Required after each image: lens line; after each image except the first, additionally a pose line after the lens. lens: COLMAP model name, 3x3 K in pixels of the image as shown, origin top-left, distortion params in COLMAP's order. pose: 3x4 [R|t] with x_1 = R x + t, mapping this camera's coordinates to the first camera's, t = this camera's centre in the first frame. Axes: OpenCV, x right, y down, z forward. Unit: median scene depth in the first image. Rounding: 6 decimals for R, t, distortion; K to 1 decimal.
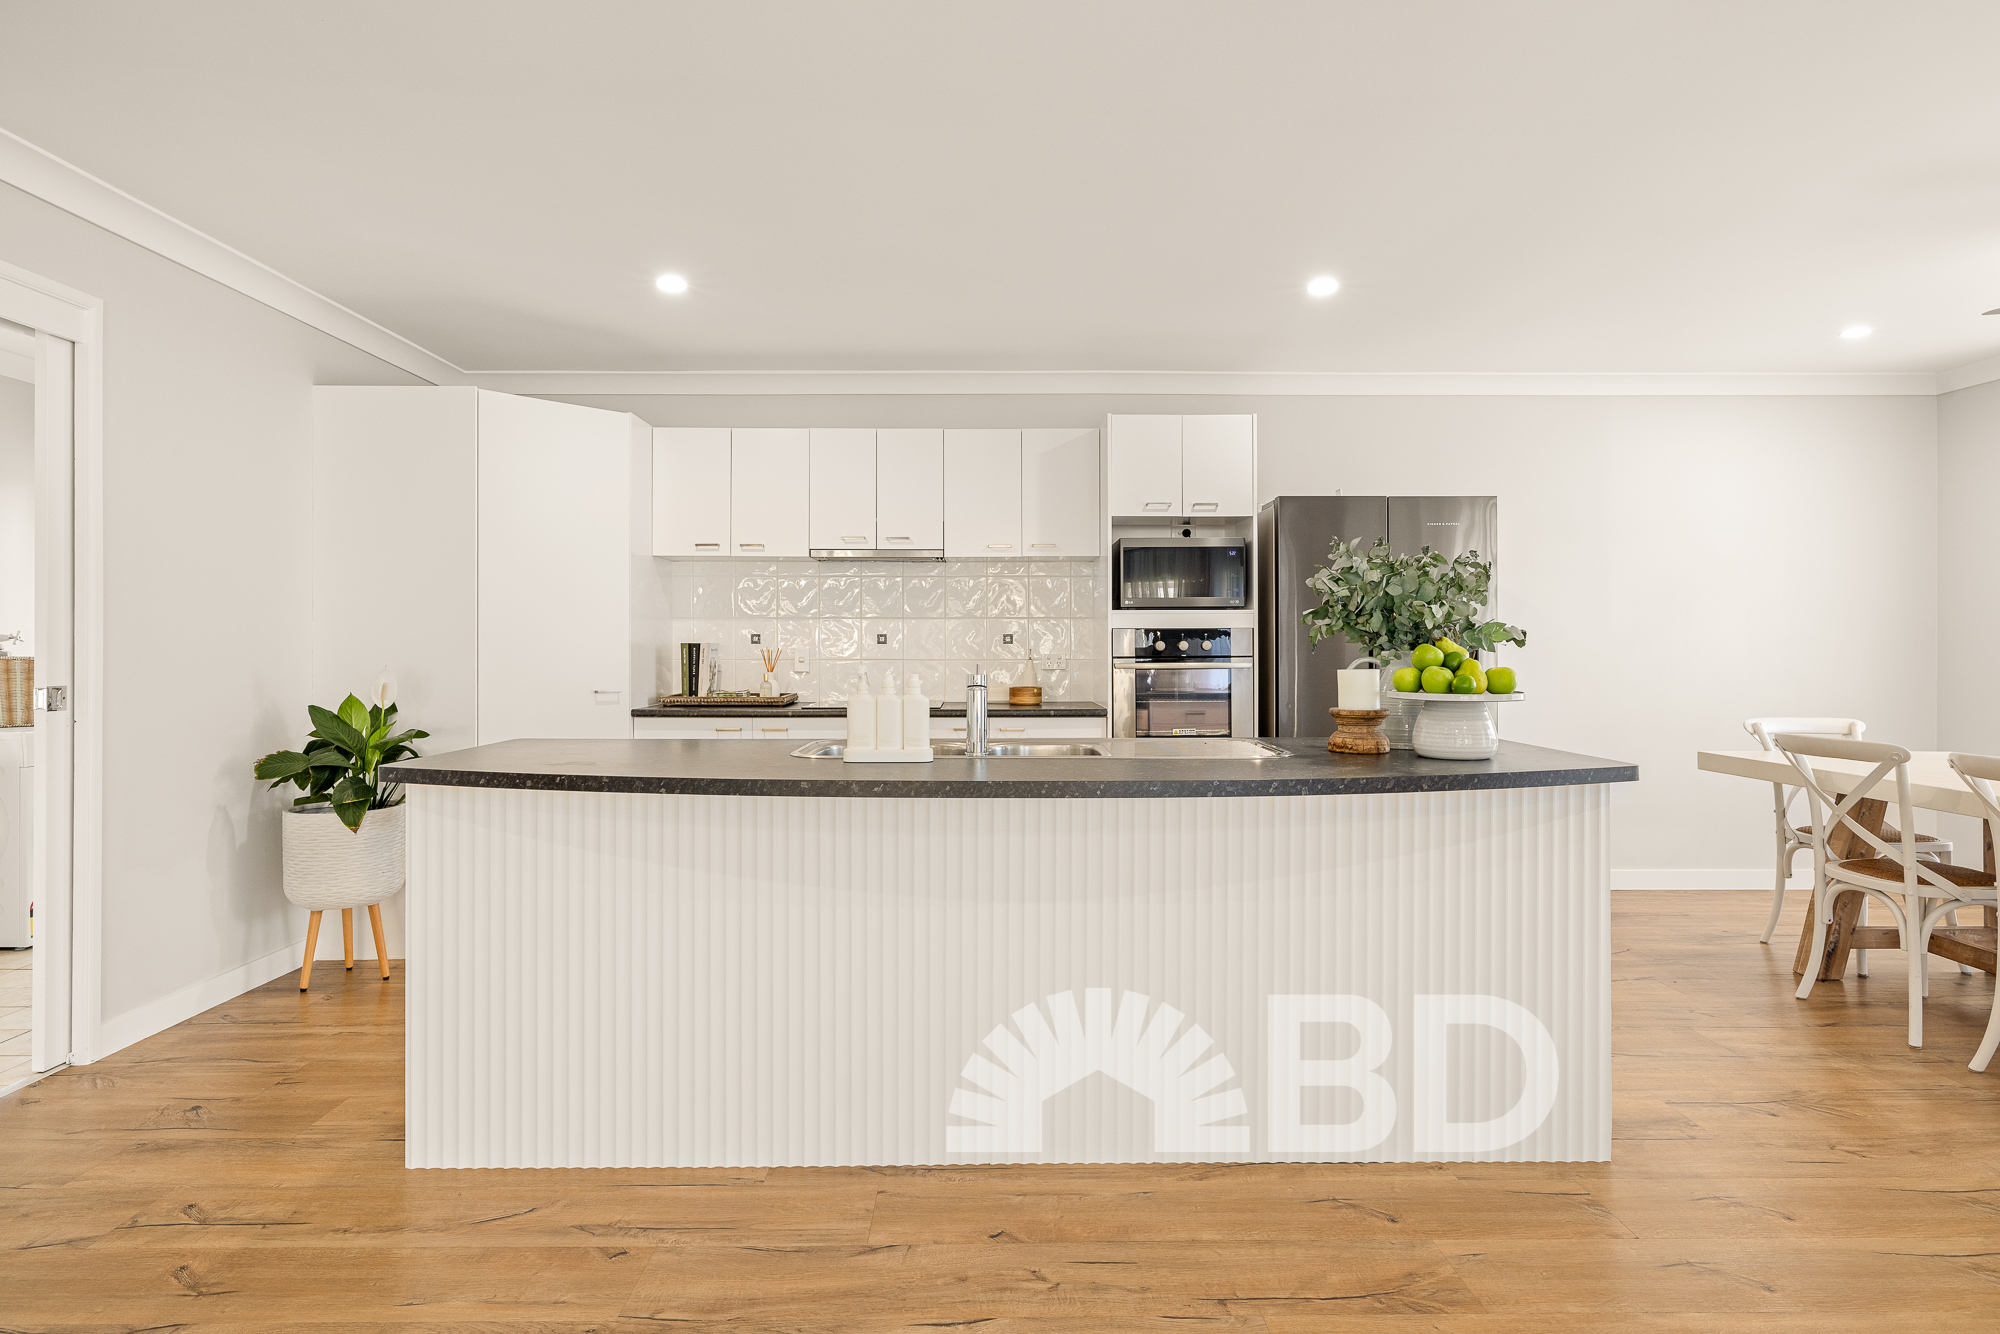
lens RADIAL K [[1048.7, 0, 988.8], [0, 1048.7, 645.7], [0, 0, 1]] dist [-0.003507, 0.001027]
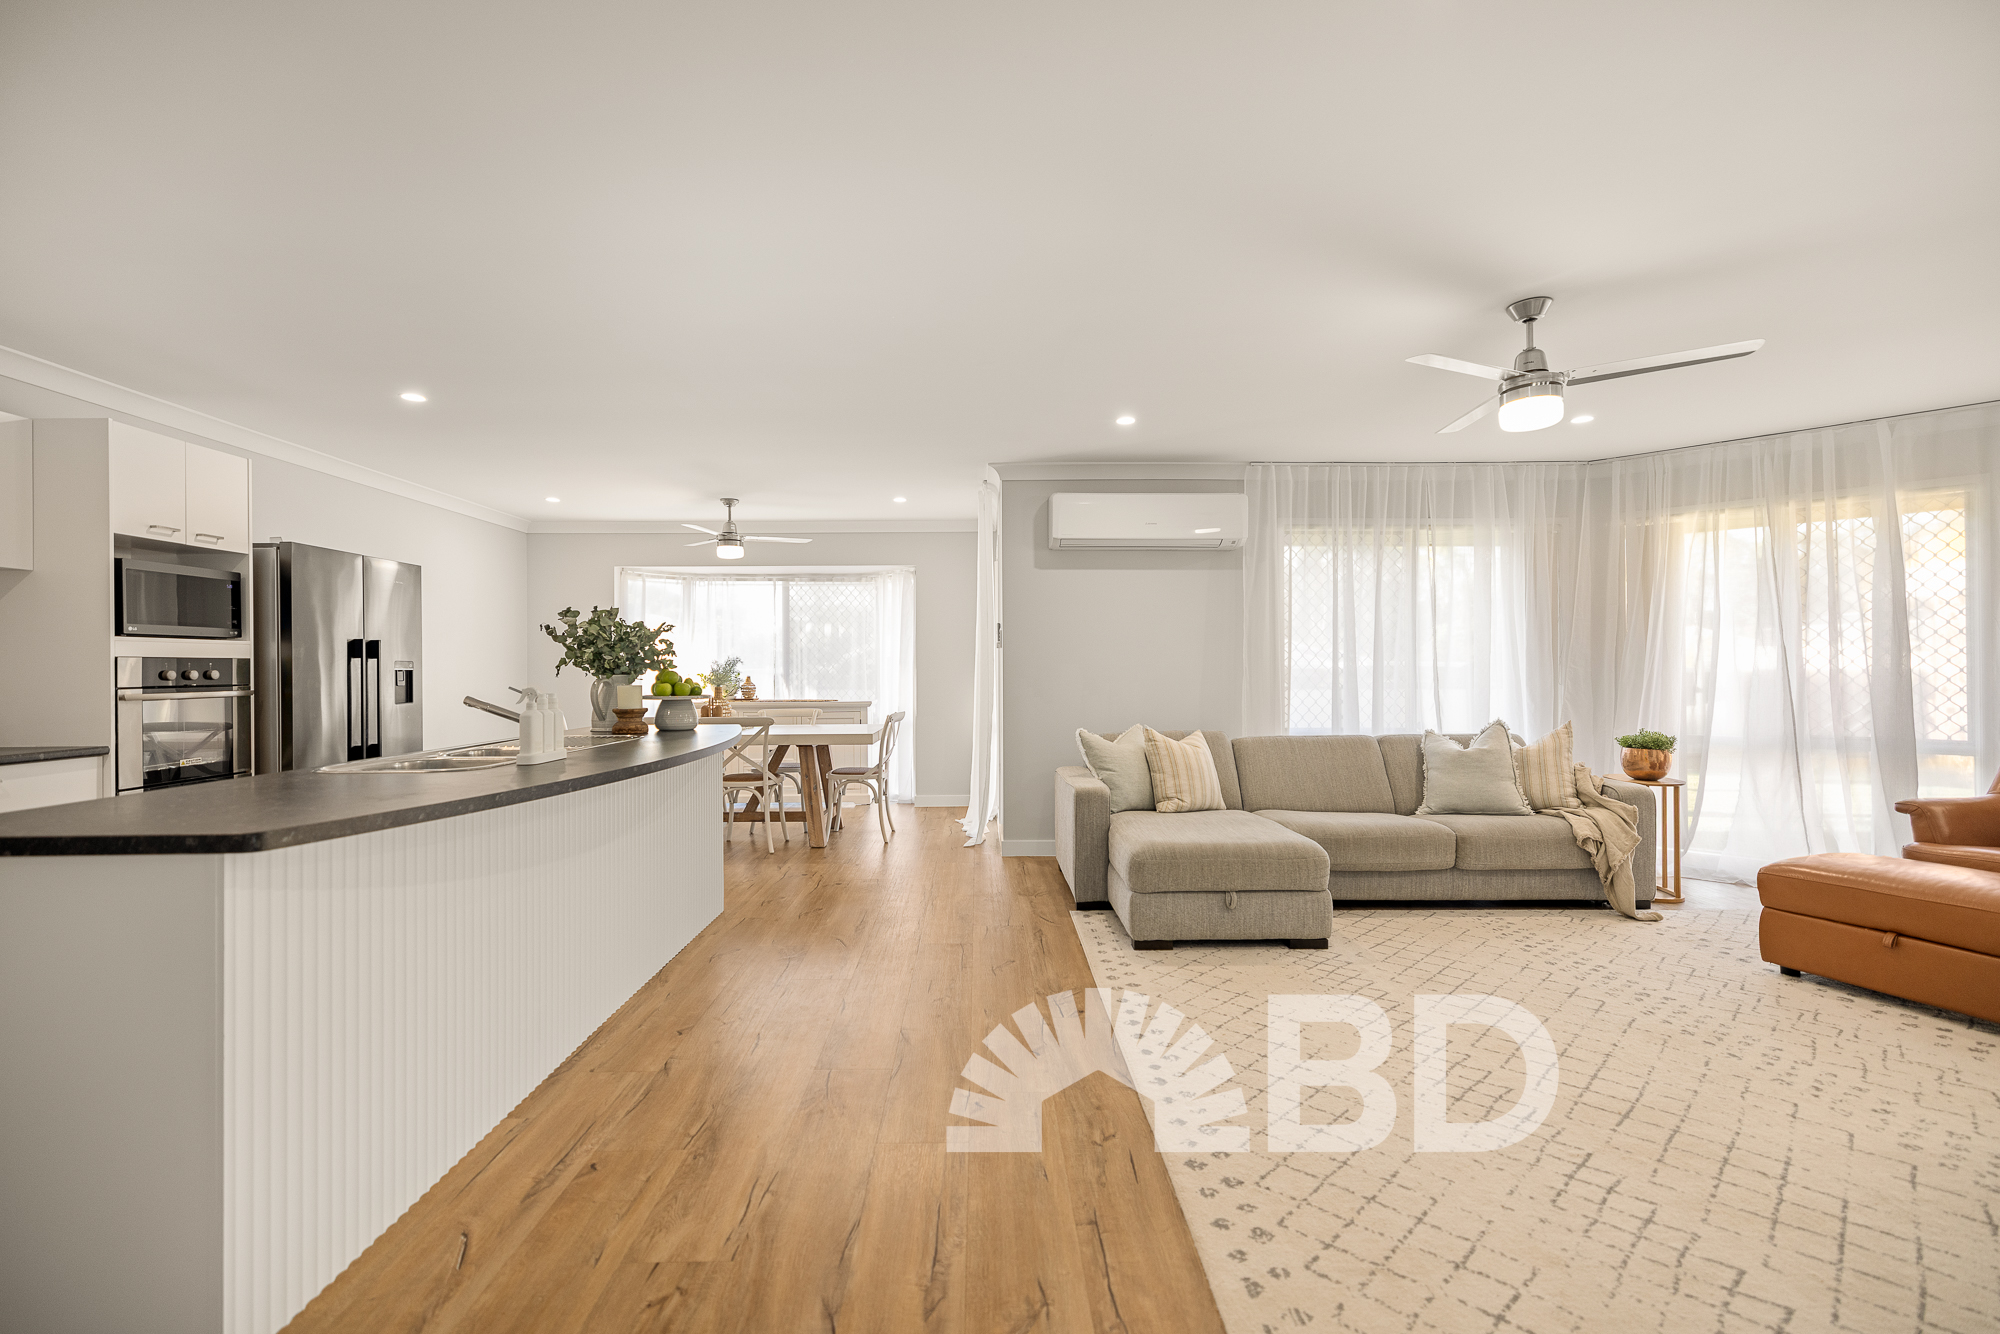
lens RADIAL K [[846.5, 0, 1000.0], [0, 846.5, 667.0], [0, 0, 1]] dist [-0.000919, -0.000121]
pose [[-0.018733, 0.003782, 0.999817, -0.743656], [0.008271, 0.999959, -0.003627, 0.001748], [-0.999790, 0.008202, -0.018764, 0.295086]]
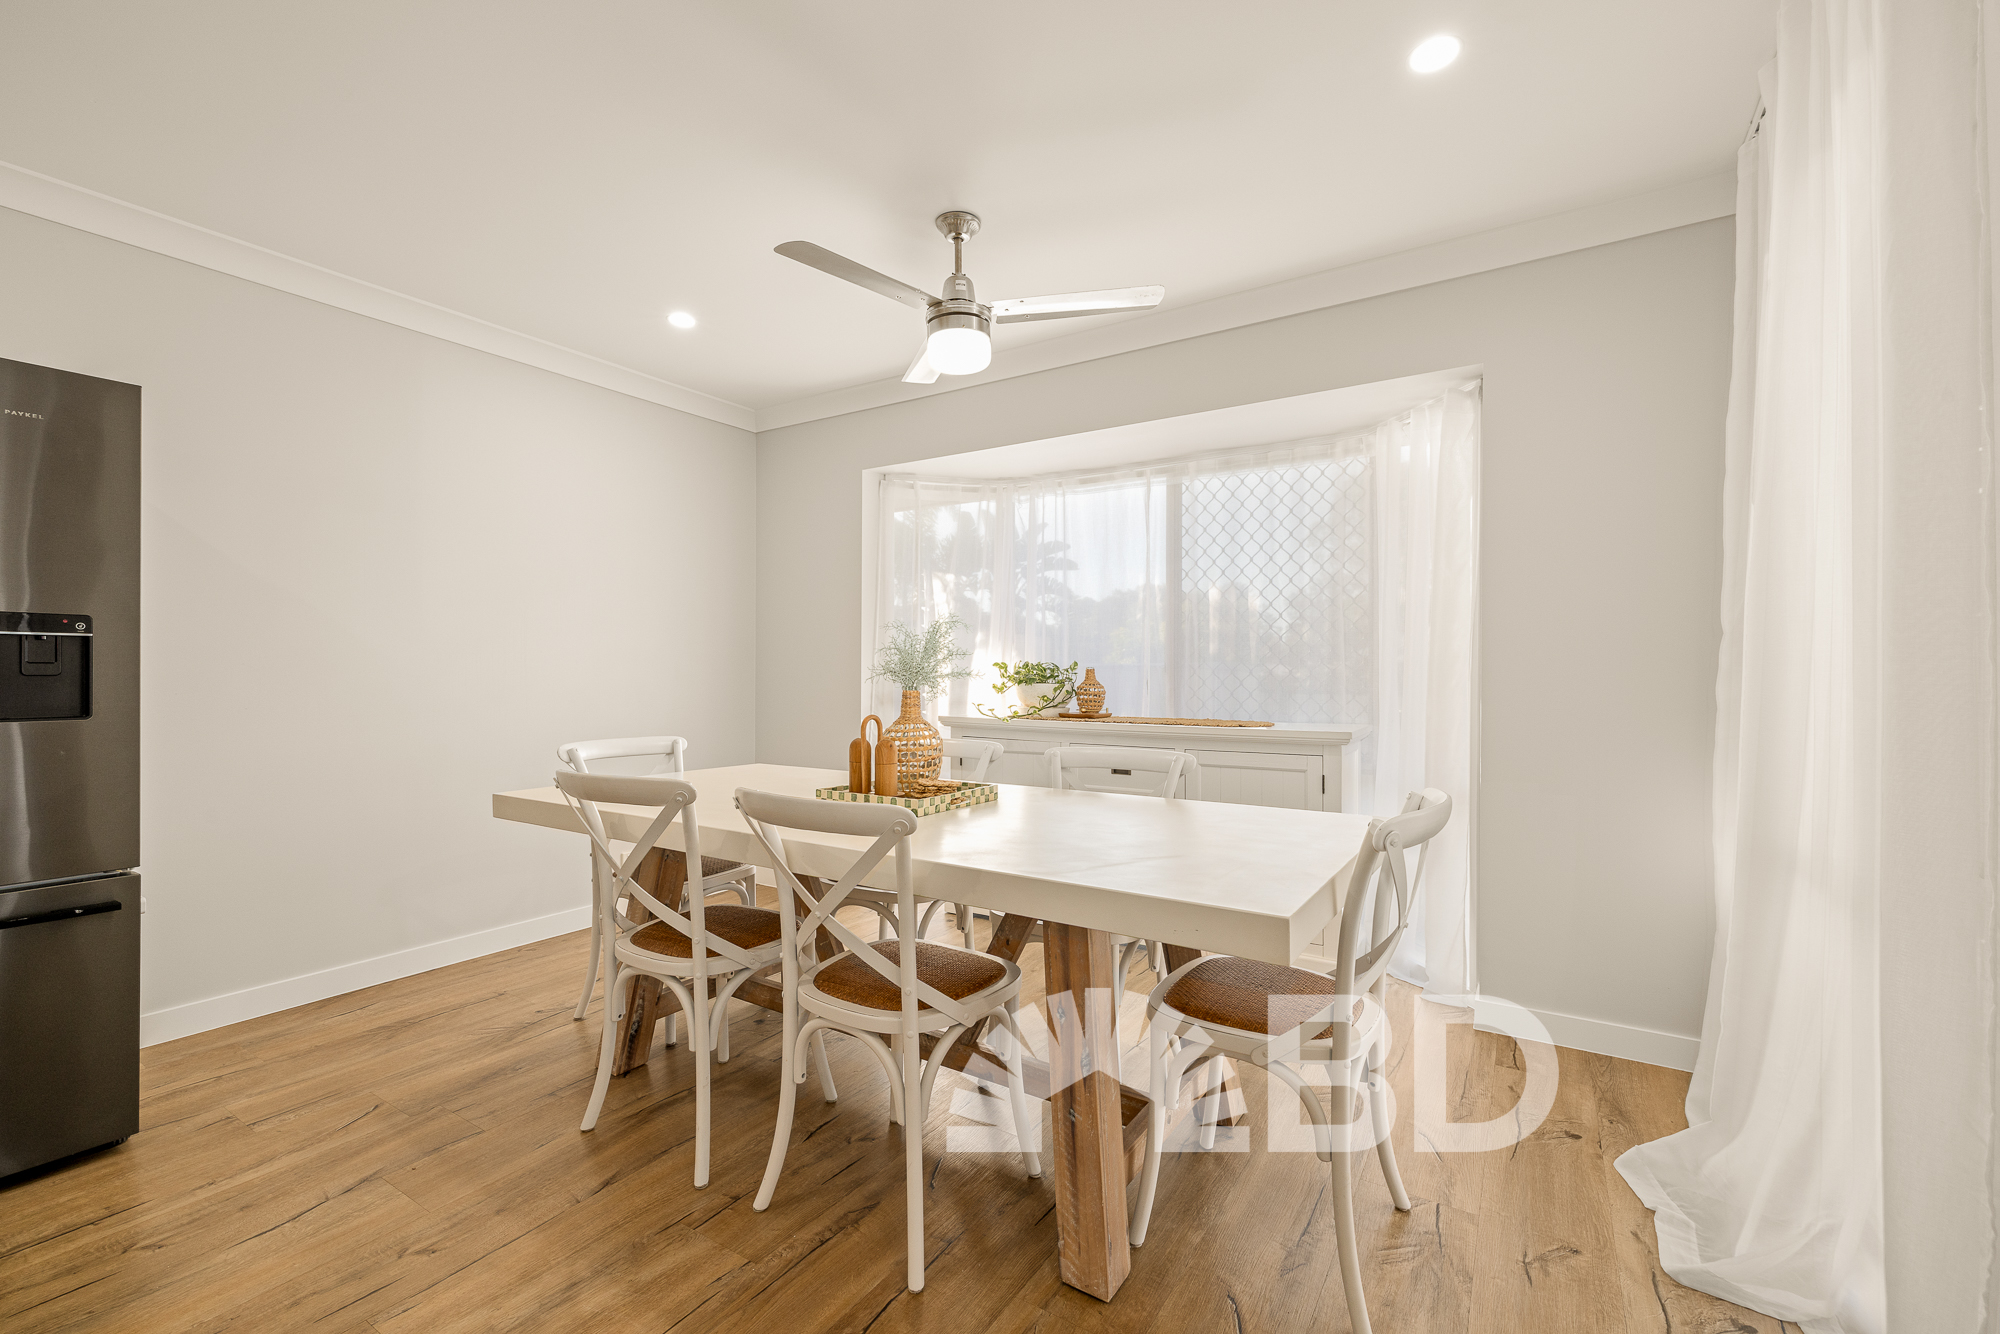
lens RADIAL K [[846.5, 0, 1000.0], [0, 846.5, 667.0], [0, 0, 1]] dist [-0.000919, -0.000121]
pose [[0.545822, 0.004006, 0.837891, 0.407279], [-0.000021, 0.999989, -0.004767, 0.014555], [-0.837901, 0.002585, 0.545816, 0.404694]]
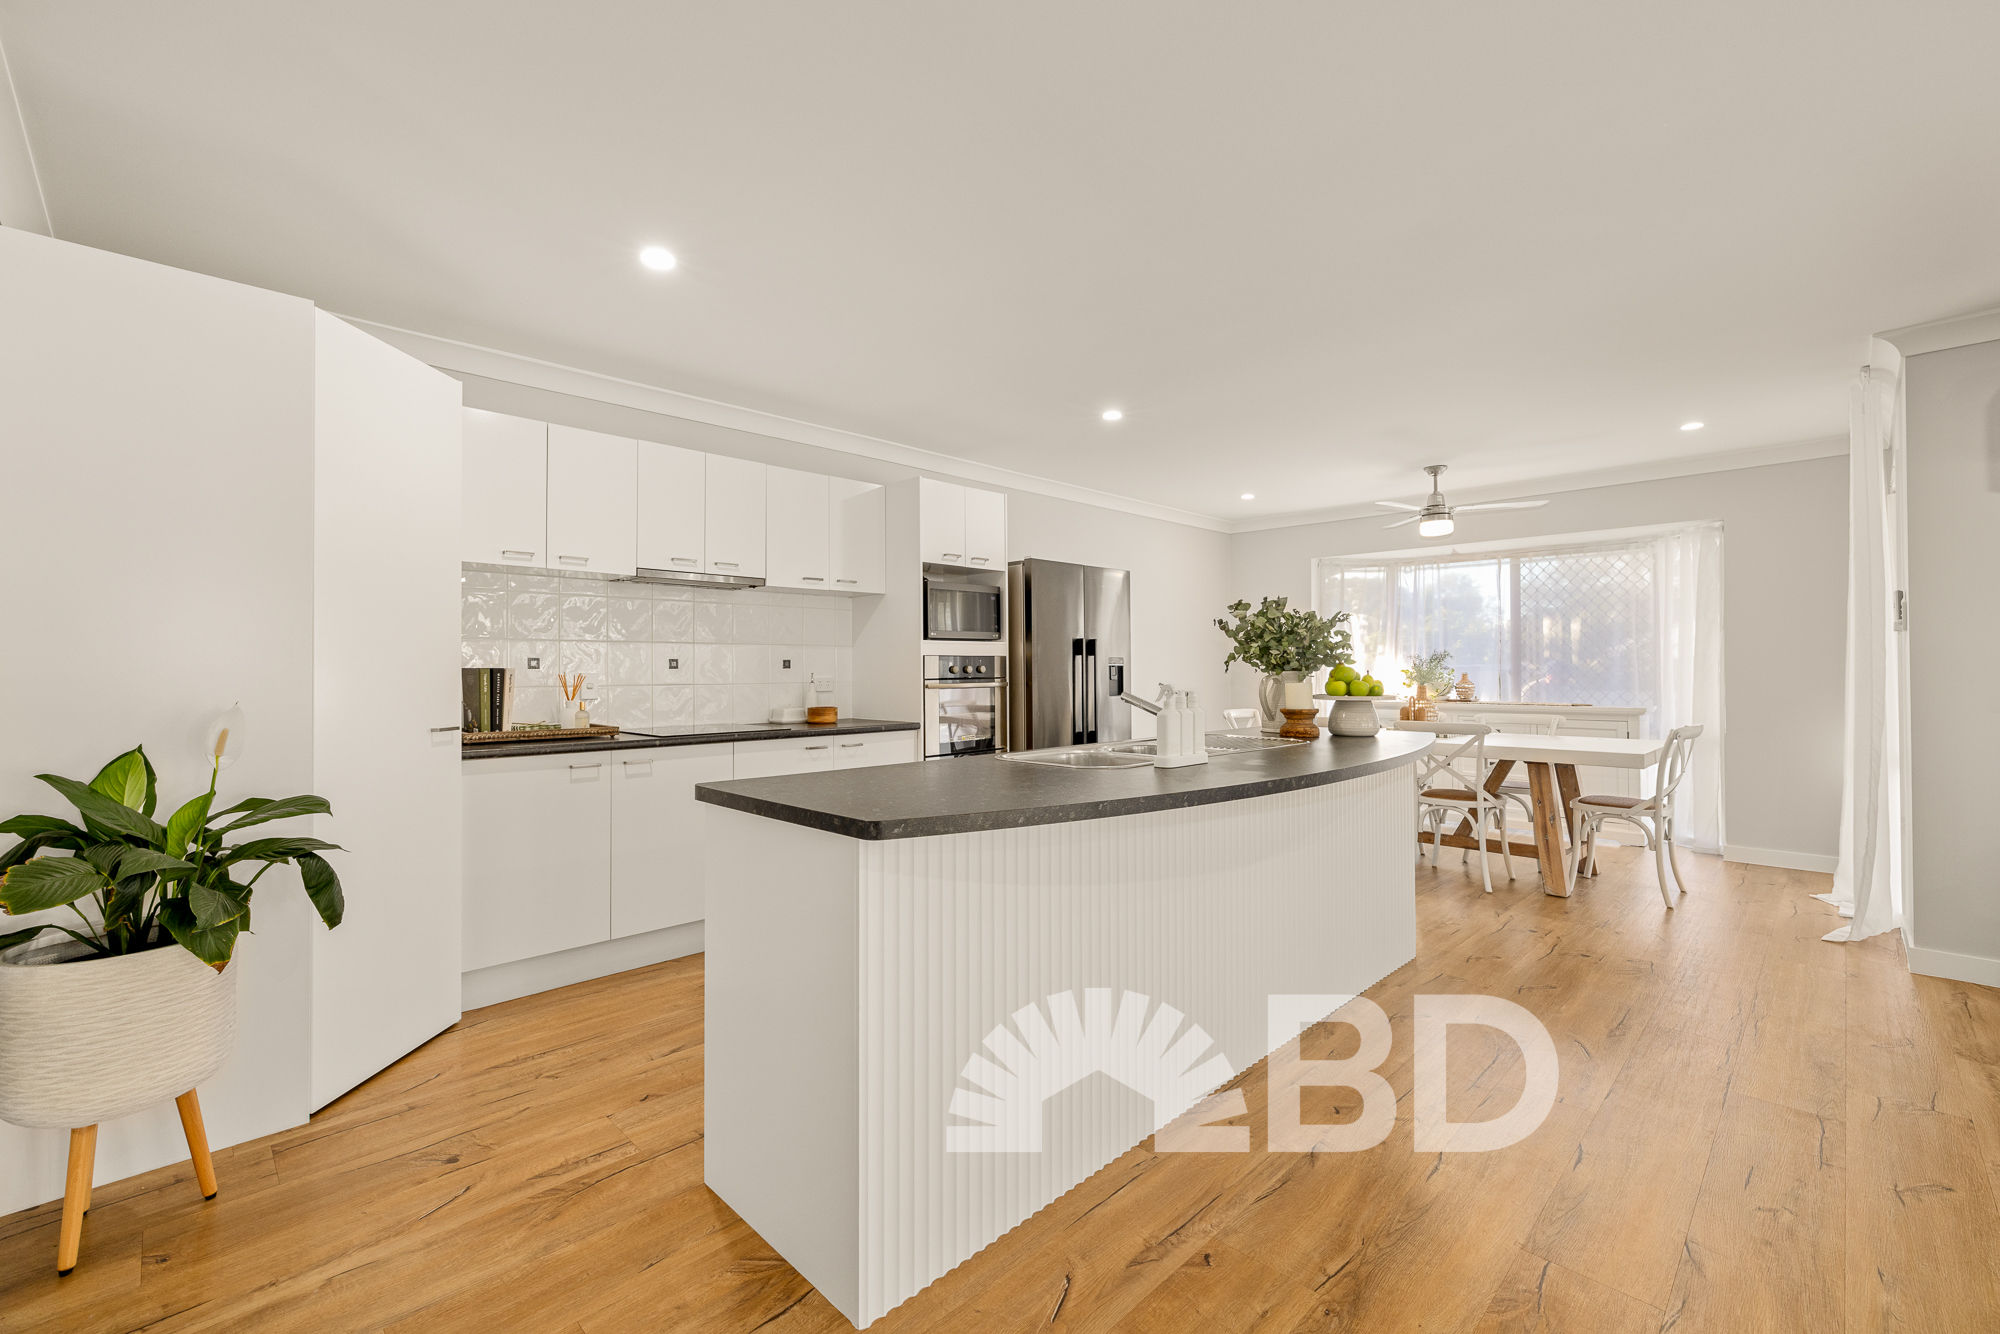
lens RADIAL K [[846.2, 0, 990.3], [0, 846.2, 660.6], [0, 0, 1]] dist [0.001937, -0.000136]
pose [[0.716016, 0.005382, 0.698063, -0.597090], [0.004396, 0.999916, -0.012218, 0.002066], [-0.698070, 0.011817, 0.715932, 0.300110]]
